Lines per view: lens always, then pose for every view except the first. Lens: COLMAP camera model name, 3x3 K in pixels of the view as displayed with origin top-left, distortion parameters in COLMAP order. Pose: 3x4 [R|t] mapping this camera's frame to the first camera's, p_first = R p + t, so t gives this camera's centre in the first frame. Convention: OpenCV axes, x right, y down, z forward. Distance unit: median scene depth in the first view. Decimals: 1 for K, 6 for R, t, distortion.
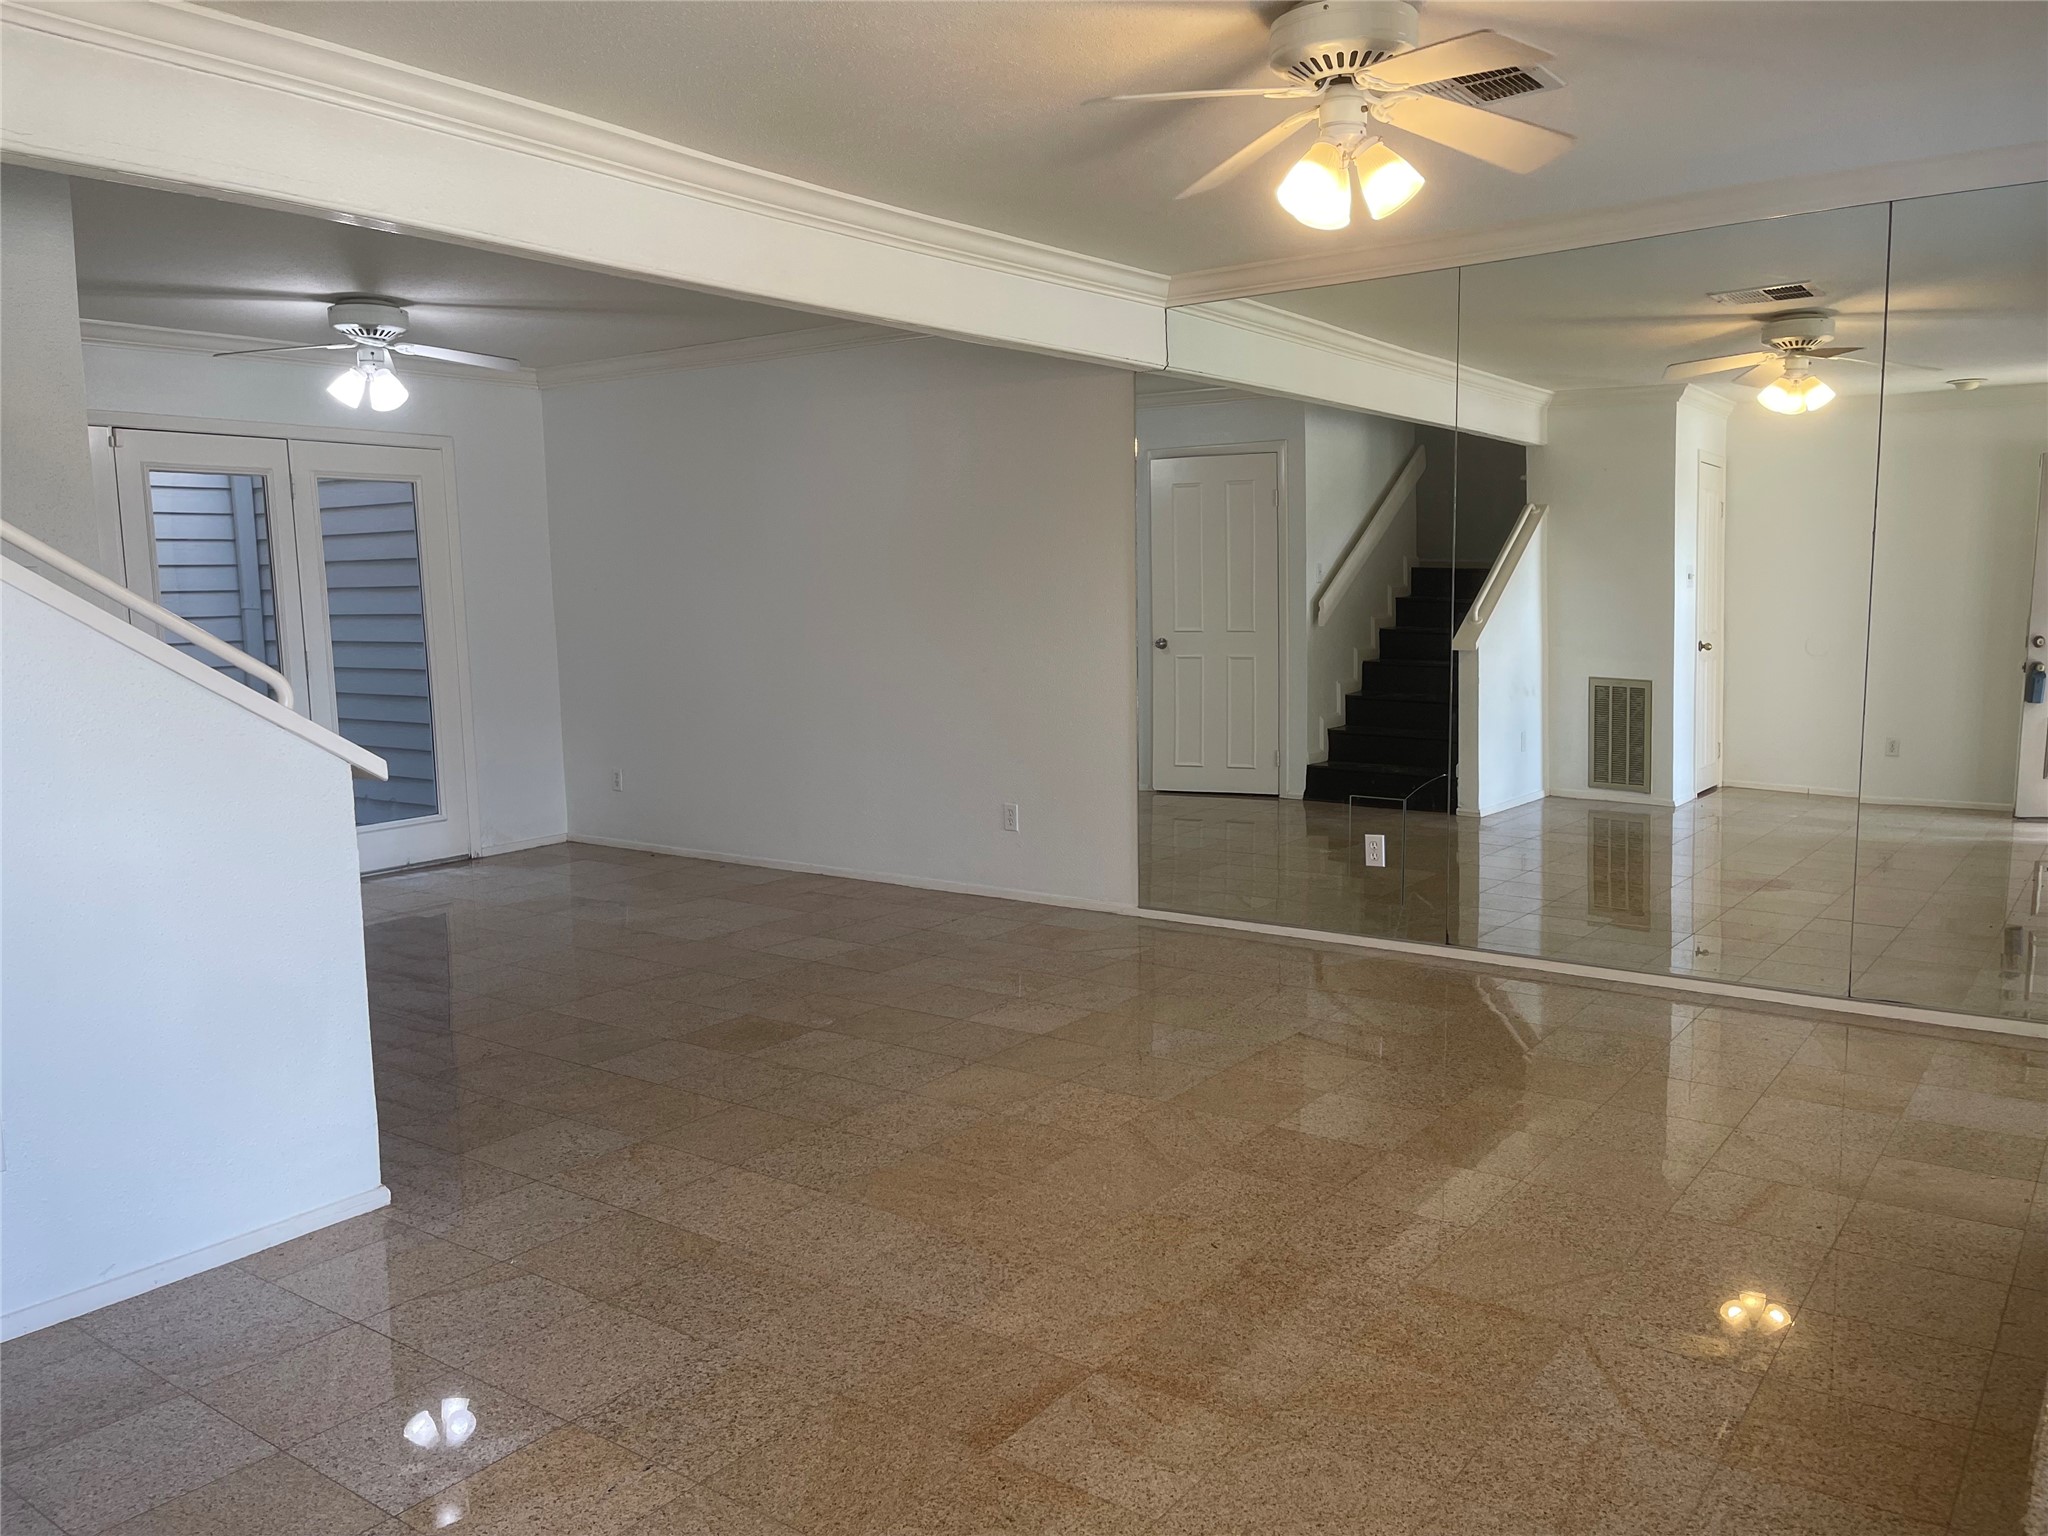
lens RADIAL K [[1557.1, 0, 1024.0], [0, 1557.1, 768.0], [0, 0, 1]] dist [0.005680, 0.000486]
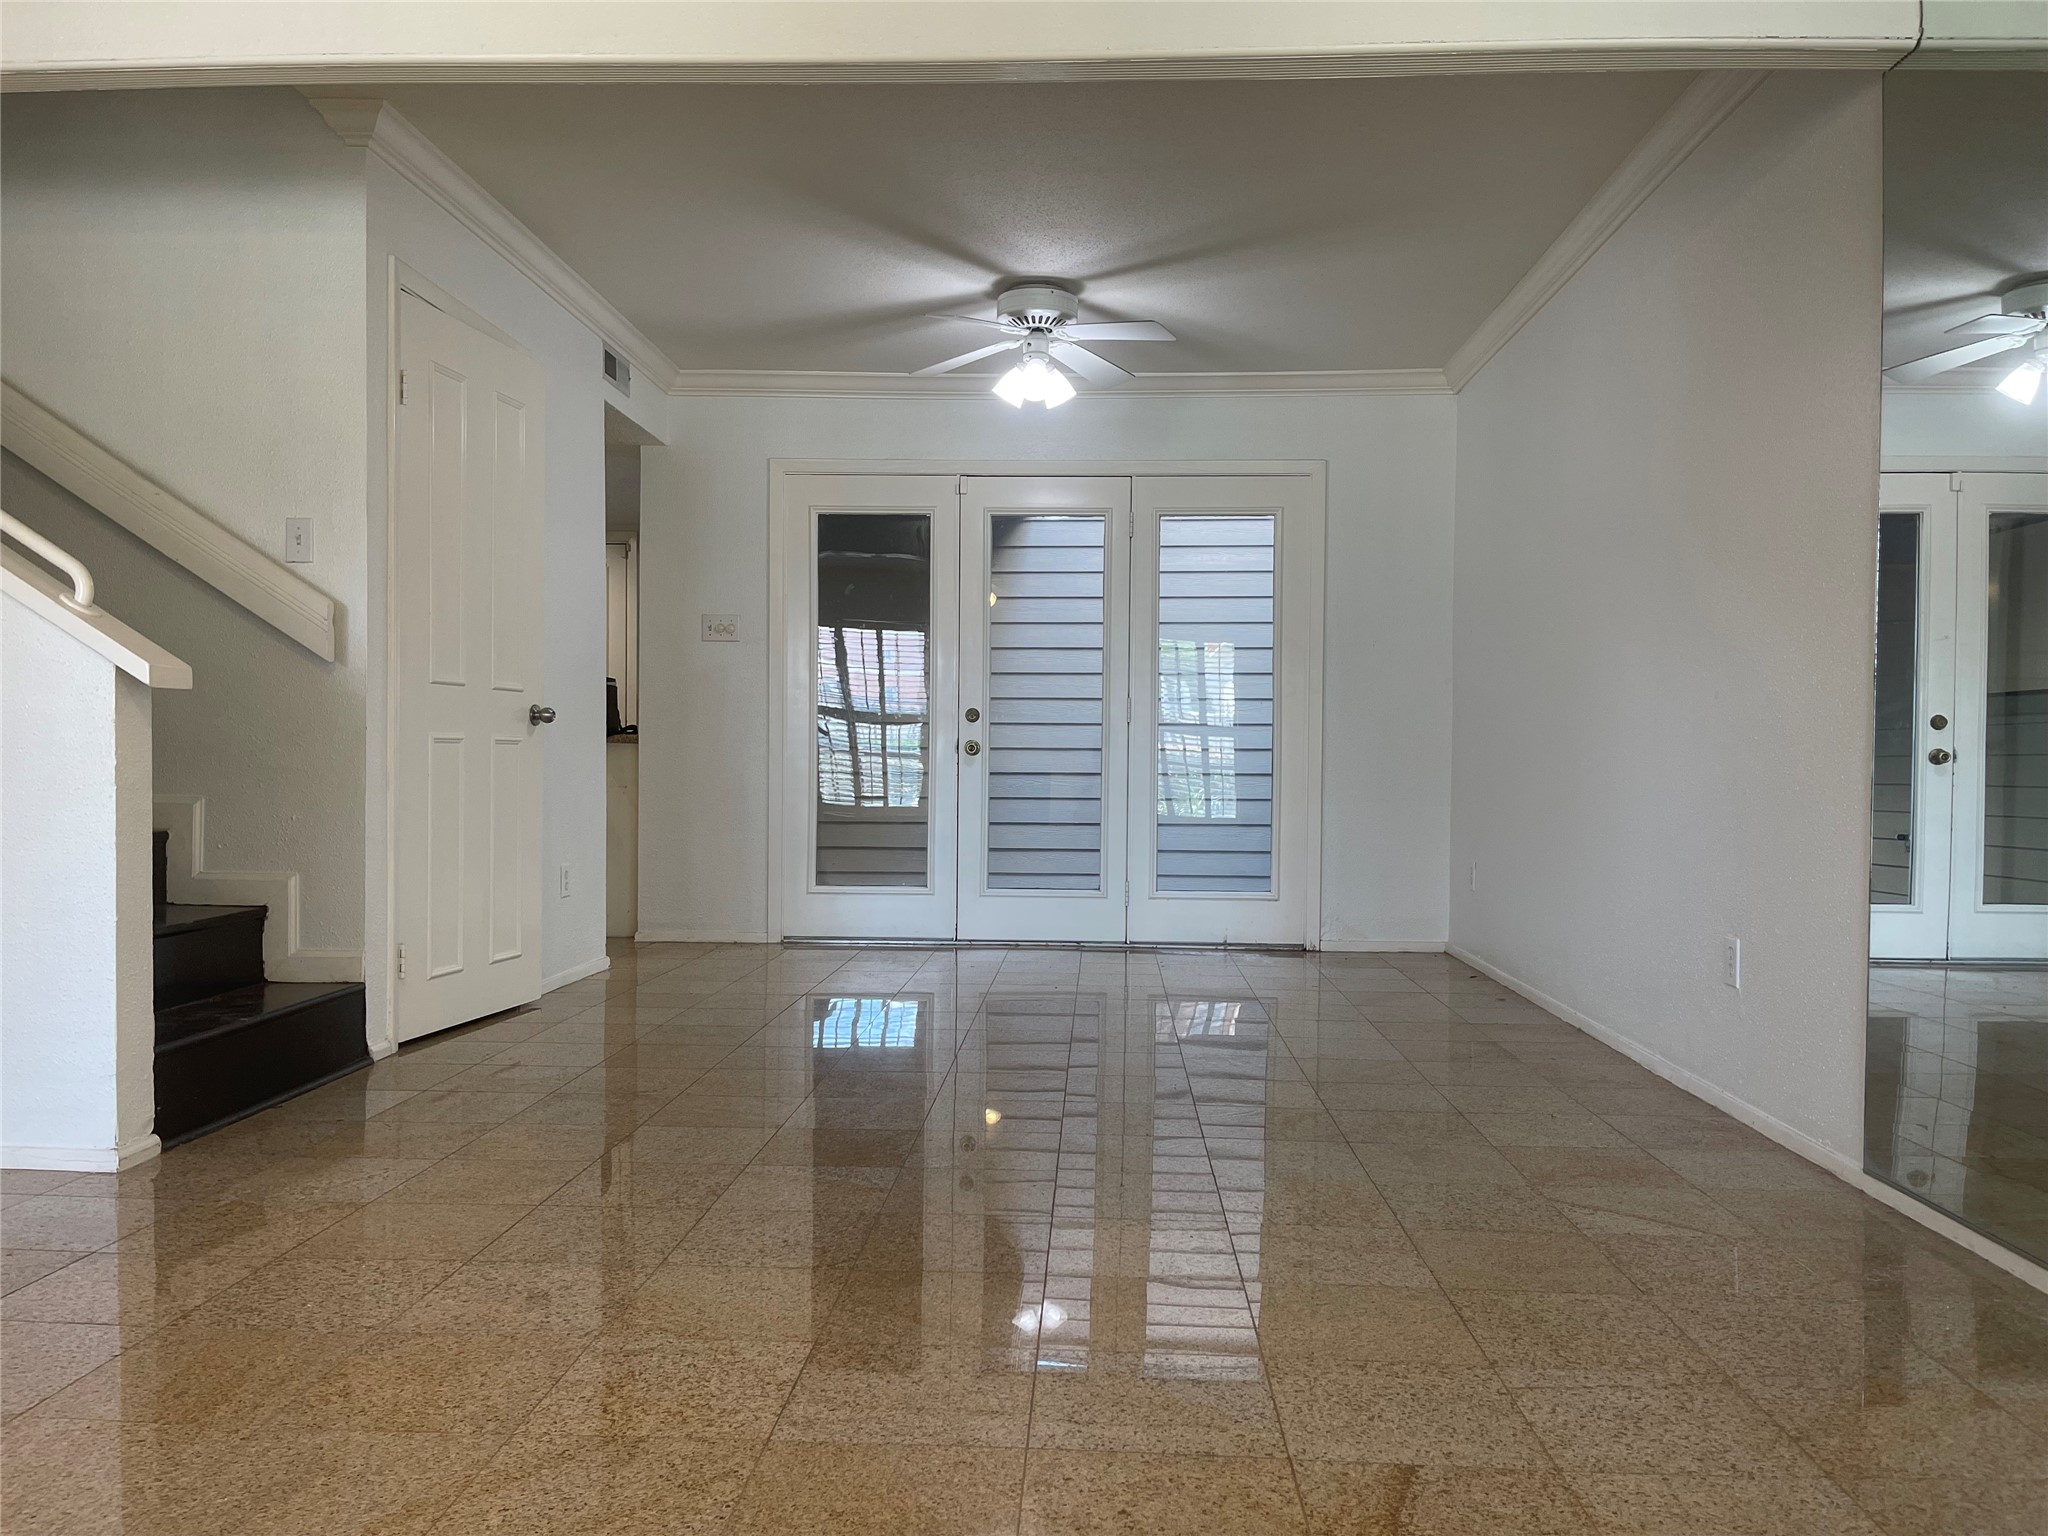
lens RADIAL K [[1557.1, 0, 1024.0], [0, 1557.1, 768.0], [0, 0, 1]] dist [0.005680, 0.000486]
pose [[0.547000, 0.032497, -0.836501, 0.465447], [-0.120180, 0.991944, -0.040052, 0.022607], [0.828461, 0.122439, 0.546499, 0.709043]]
